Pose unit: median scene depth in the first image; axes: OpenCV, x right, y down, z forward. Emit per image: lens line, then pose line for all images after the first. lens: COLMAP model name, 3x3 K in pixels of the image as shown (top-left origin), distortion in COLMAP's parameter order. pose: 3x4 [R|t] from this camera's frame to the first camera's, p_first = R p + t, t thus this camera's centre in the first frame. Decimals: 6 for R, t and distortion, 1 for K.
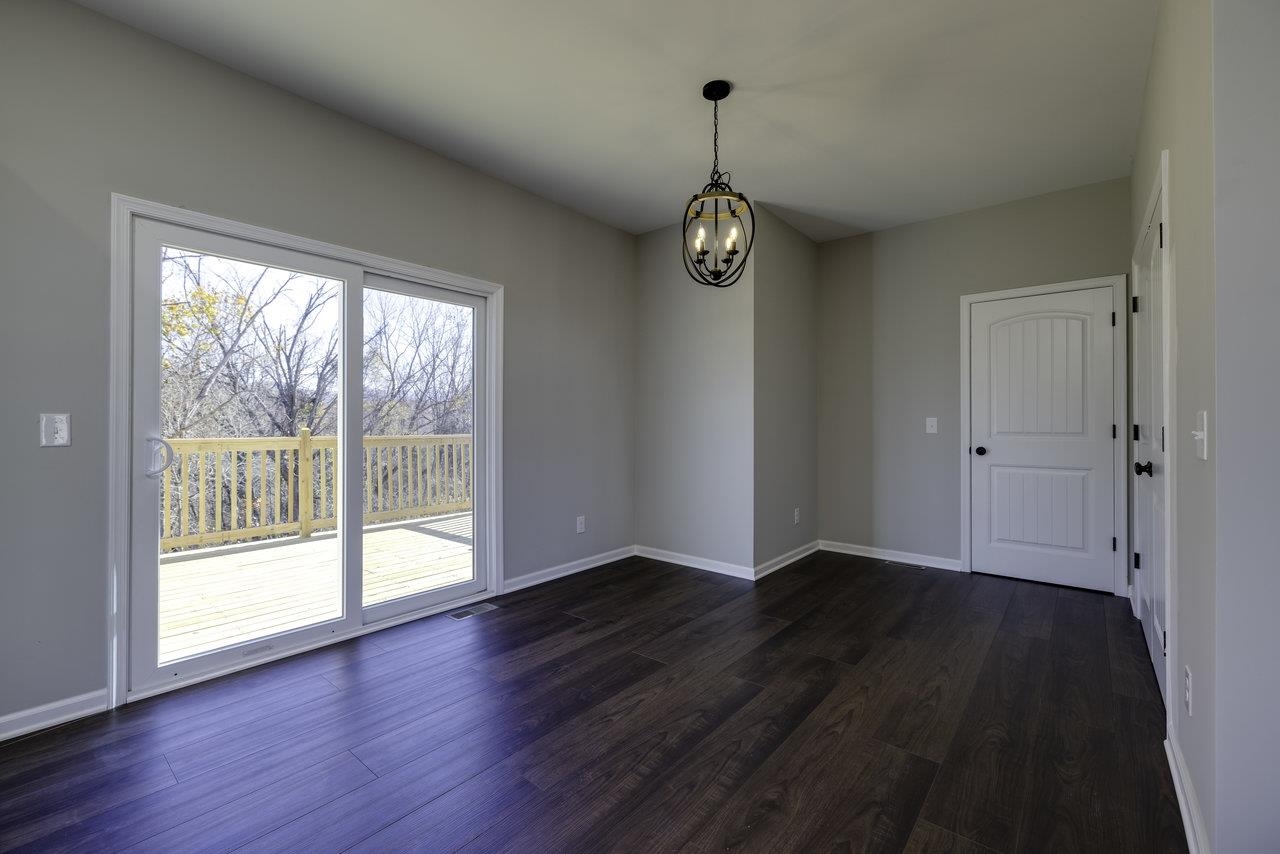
lens RADIAL K [[542.5, 0, 633.8], [0, 542.5, 419.2], [0, 0, 1]] dist [-0.004777, 0.001151]
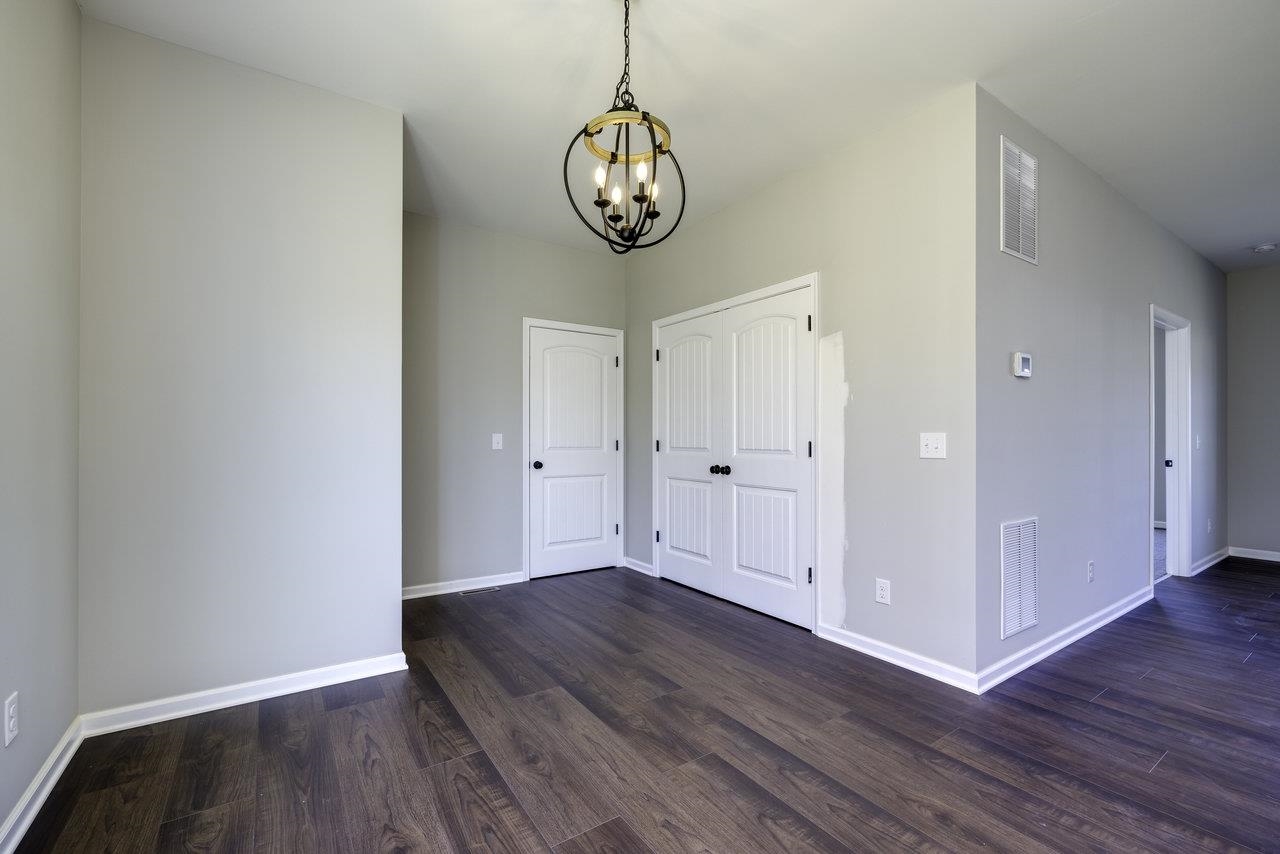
lens RADIAL K [[542.5, 0, 640.2], [0, 542.5, 439.2], [0, 0, 1]] dist [-0.004777, 0.001151]
pose [[0.260458, 0.003524, 0.965479, -0.397797], [-0.007014, 0.999974, -0.001758, 0.008482], [-0.965460, -0.006314, 0.260476, 0.593941]]
